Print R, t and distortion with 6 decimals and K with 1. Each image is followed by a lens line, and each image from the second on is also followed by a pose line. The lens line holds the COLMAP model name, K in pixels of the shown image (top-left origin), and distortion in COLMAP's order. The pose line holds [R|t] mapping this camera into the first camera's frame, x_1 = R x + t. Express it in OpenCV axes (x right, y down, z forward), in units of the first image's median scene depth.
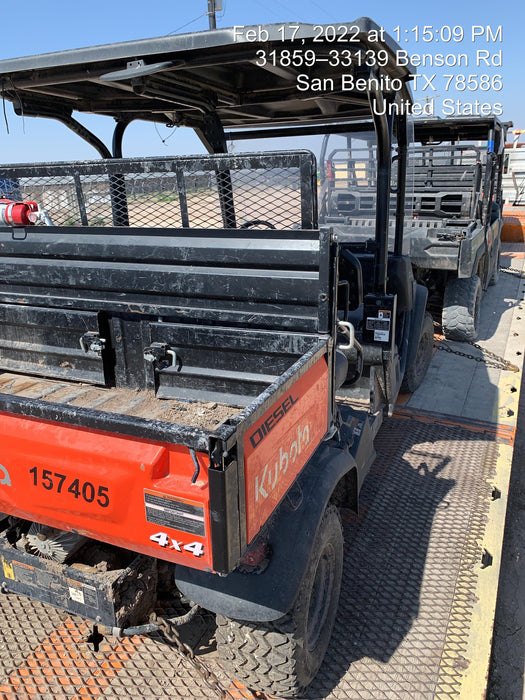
lens RADIAL K [[532.1, 0, 262.5], [0, 532.1, 350.0], [0, 0, 1]] dist [-0.005714, -0.005883]
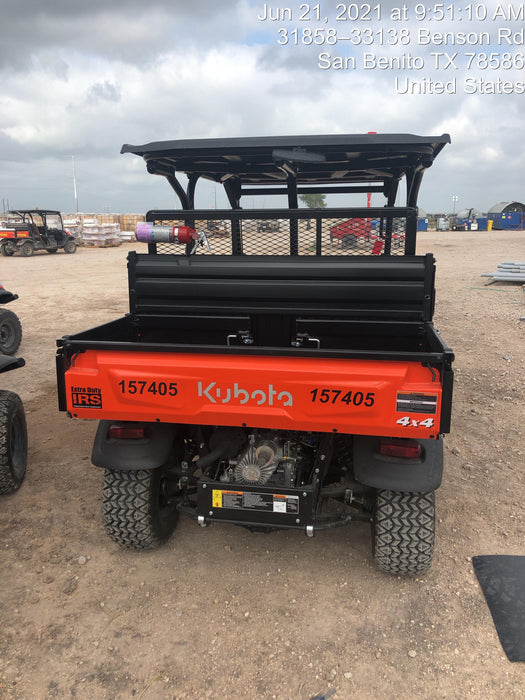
lens RADIAL K [[549.1, 0, 262.5], [0, 549.1, 350.0], [0, 0, 1]] dist [0.004207, -0.003175]
pose [[0.978927, -0.028138, 0.202263, -0.660223], [0.049011, 0.993885, -0.098943, 0.184331], [-0.198243, 0.106771, 0.974320, -0.447302]]
